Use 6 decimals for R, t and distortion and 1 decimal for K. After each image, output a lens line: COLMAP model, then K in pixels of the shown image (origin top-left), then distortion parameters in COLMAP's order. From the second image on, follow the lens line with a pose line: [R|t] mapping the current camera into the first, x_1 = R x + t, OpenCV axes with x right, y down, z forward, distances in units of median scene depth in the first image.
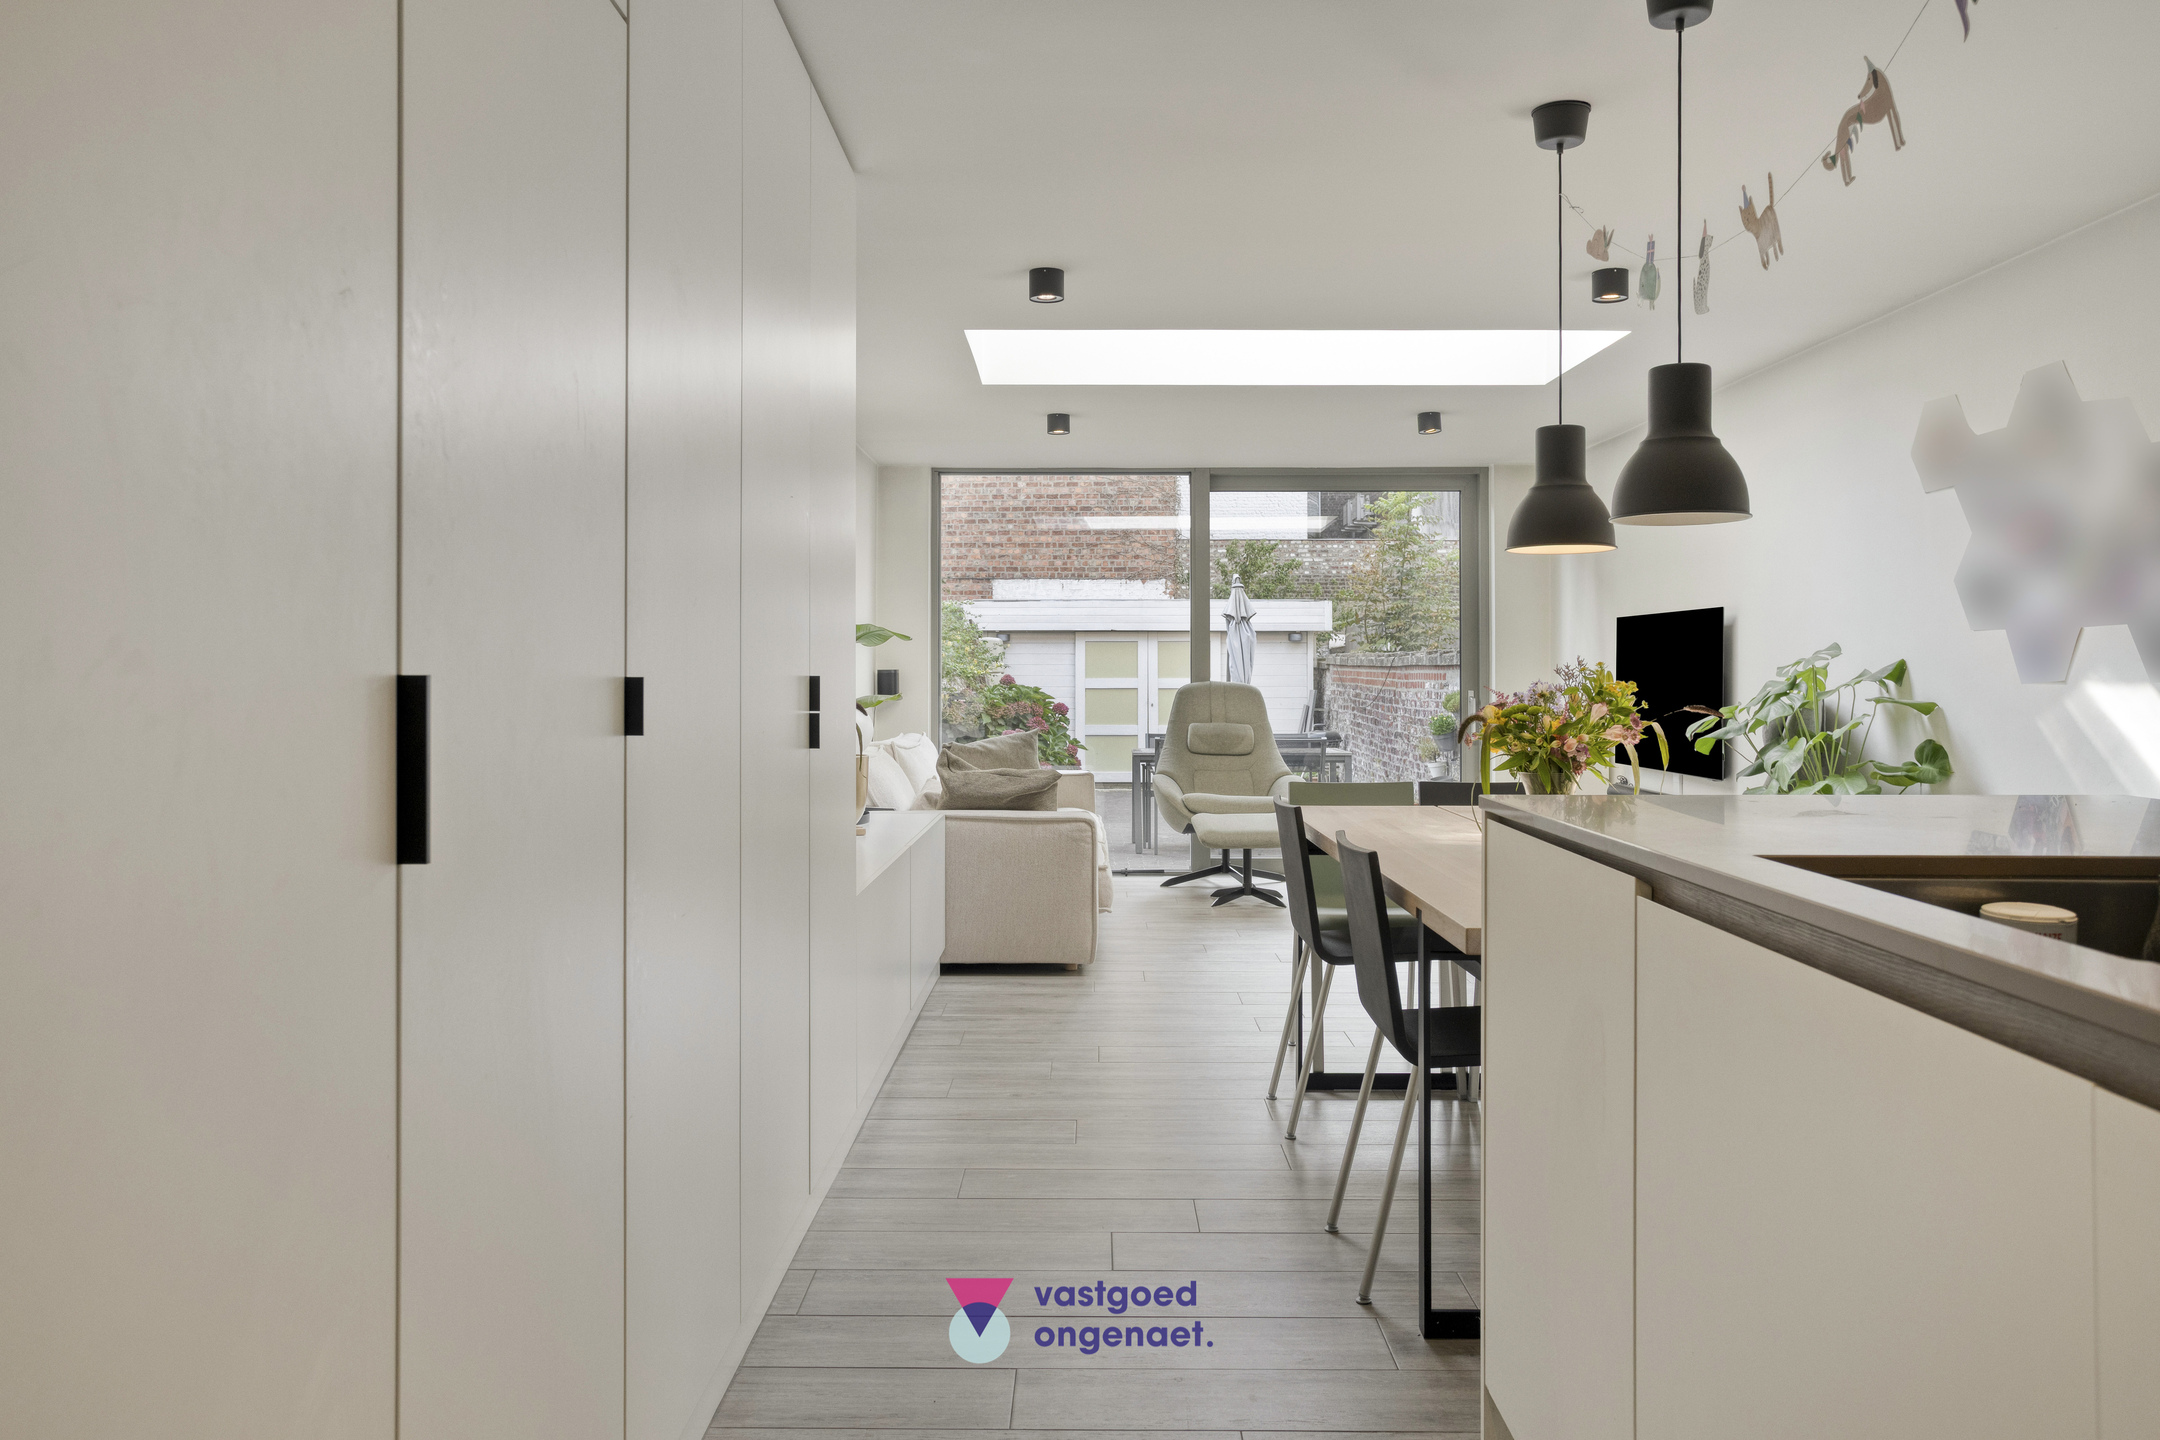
lens RADIAL K [[1534.0, 0, 1059.4], [0, 1534.0, 680.1], [0, 0, 1]] dist [-0.005098, 0.000039]
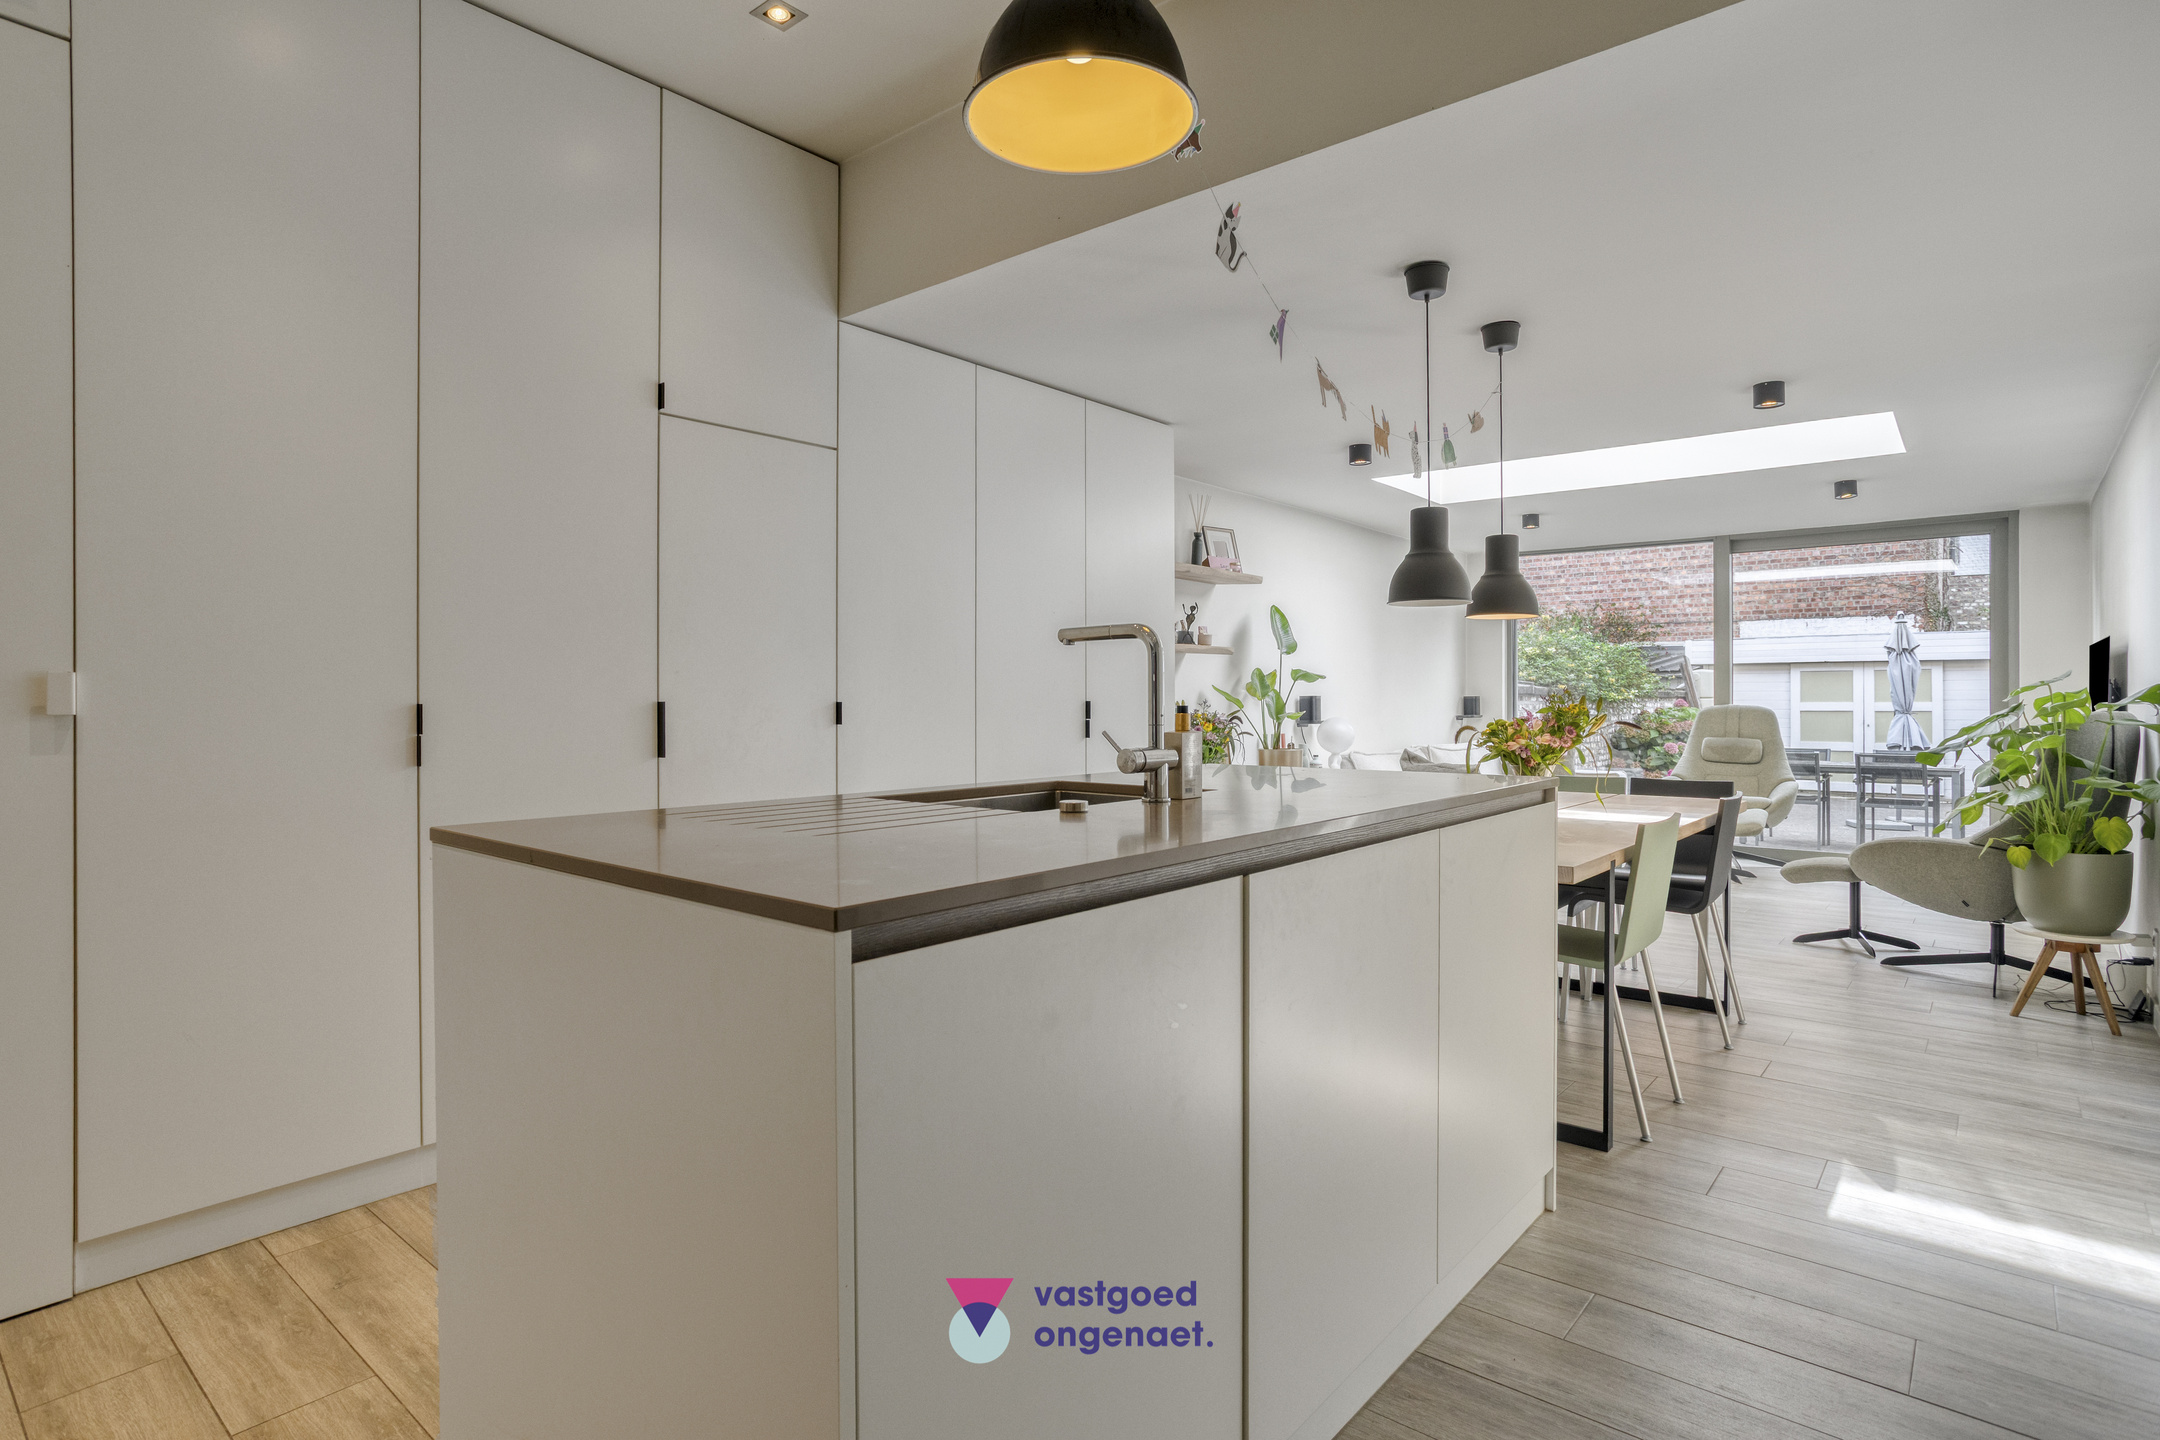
lens RADIAL K [[1094.0, 0, 1045.2], [0, 1094.0, 703.7], [0, 0, 1]] dist [-0.030273, 0.005239]
pose [[0.764858, -0.000423, -0.644199, 0.108194], [0.000218, 1.000000, -0.000397, 0.000153], [0.644199, 0.000163, 0.764858, -0.017392]]
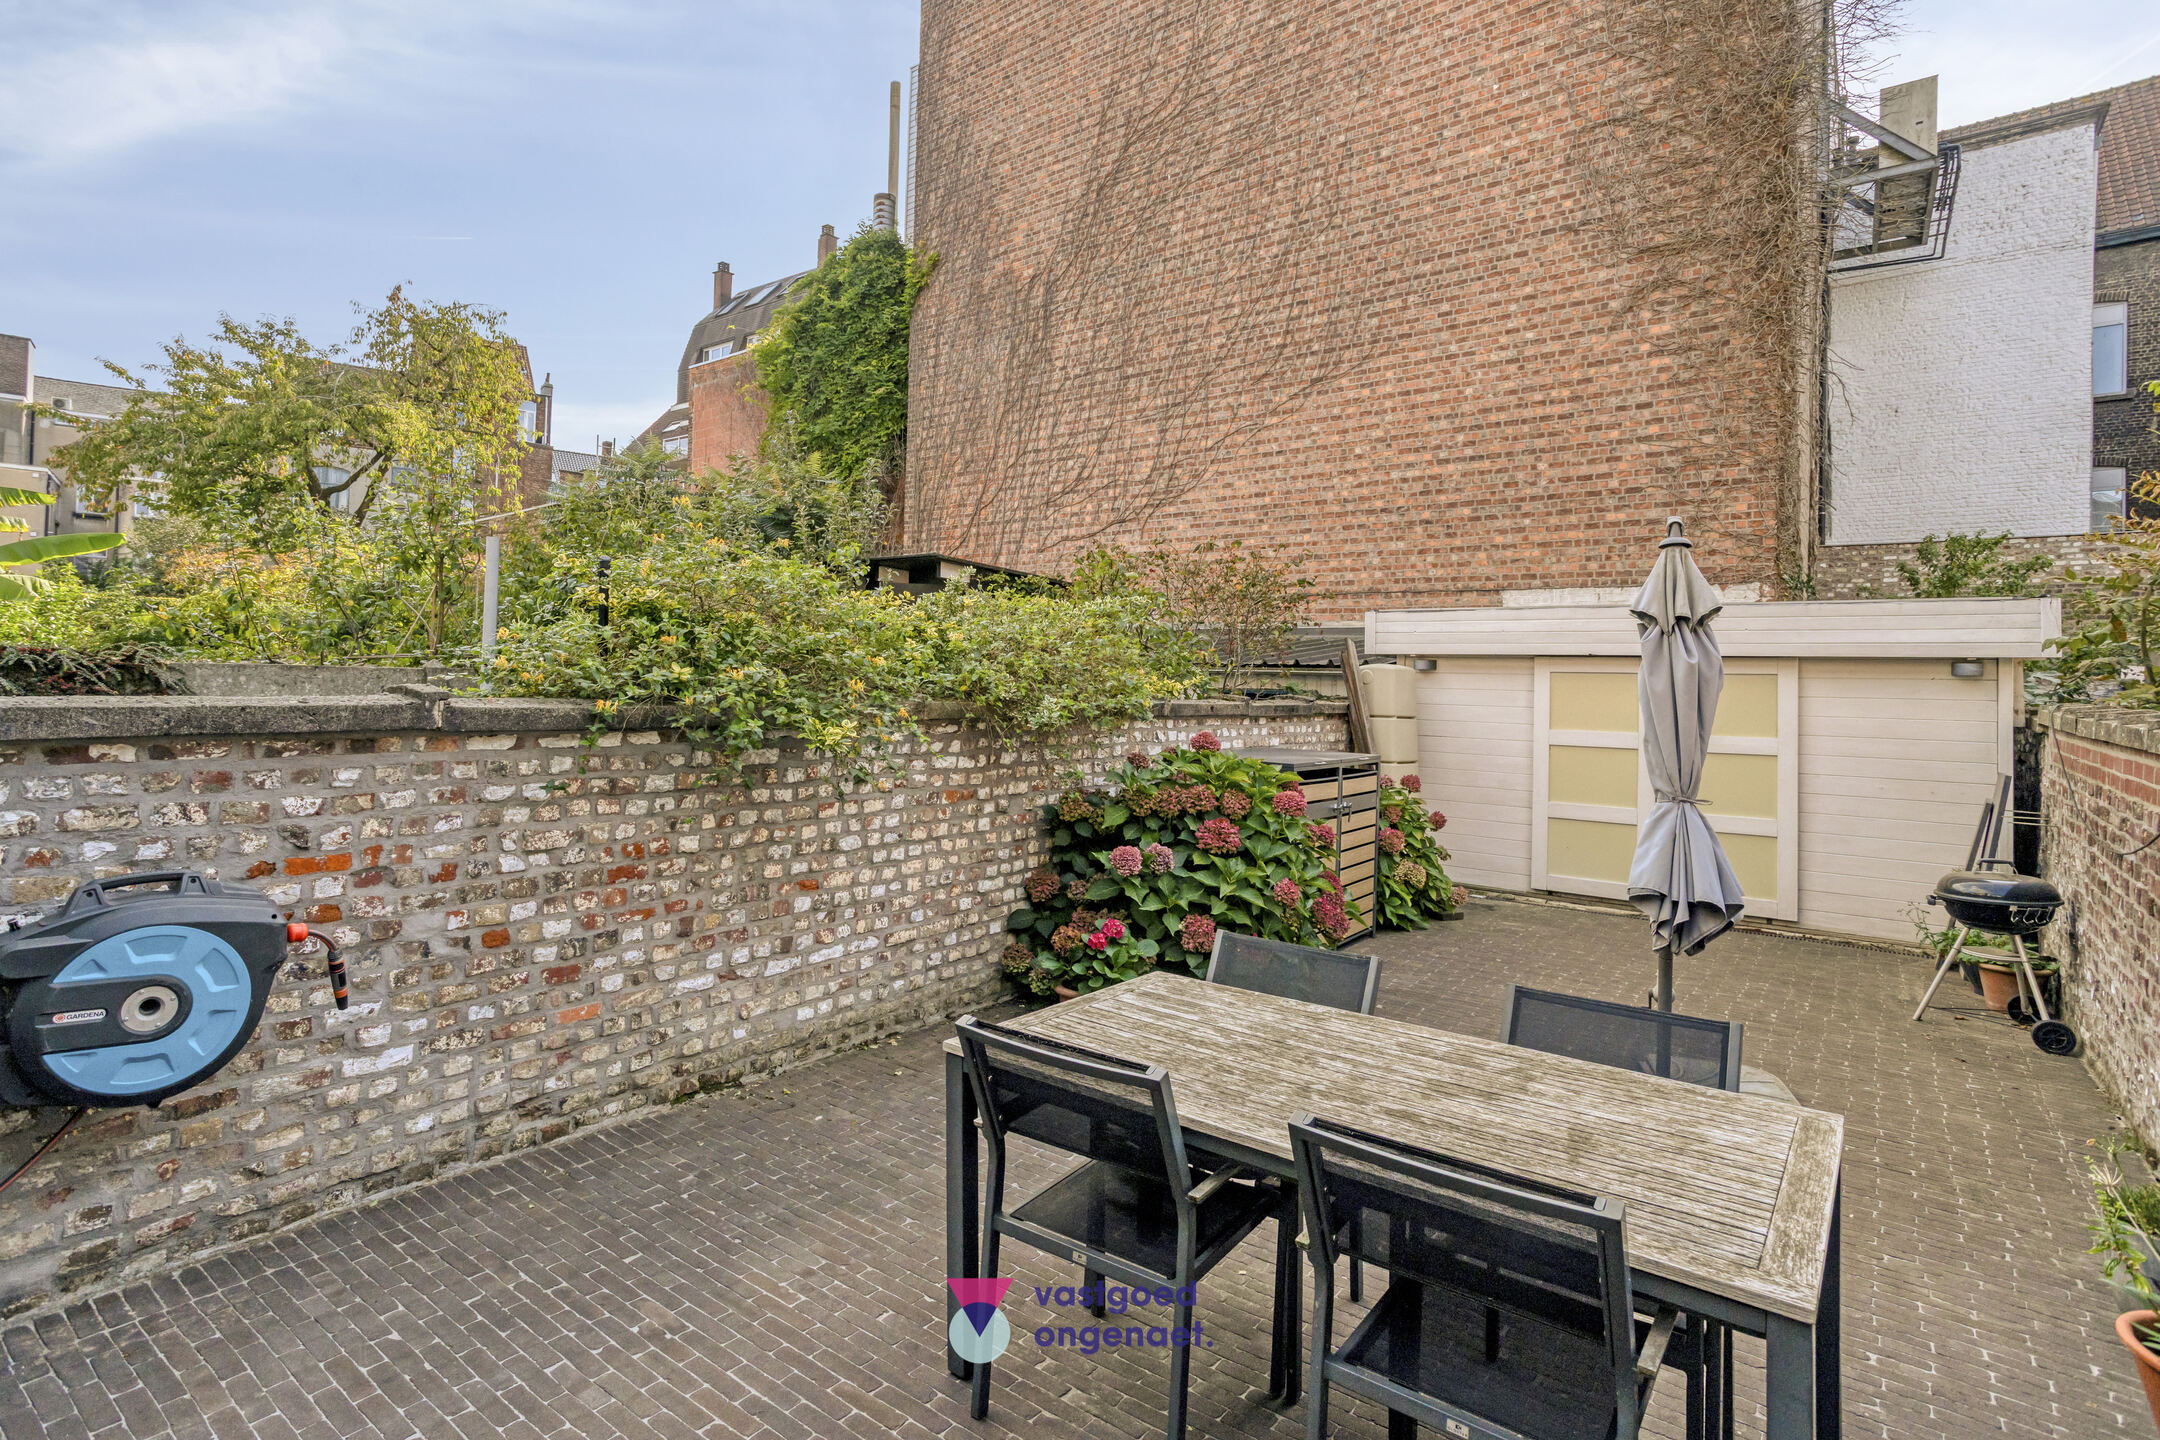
lens RADIAL K [[1094.0, 0, 1024.7], [0, 1094.0, 658.7], [0, 0, 1]] dist [-0.030273, 0.005239]
pose [[0.805201, 0.004331, -0.592985, 0.110302], [-0.022481, 0.999477, -0.023226, -0.015109], [0.592575, 0.032033, 0.804878, 0.502221]]
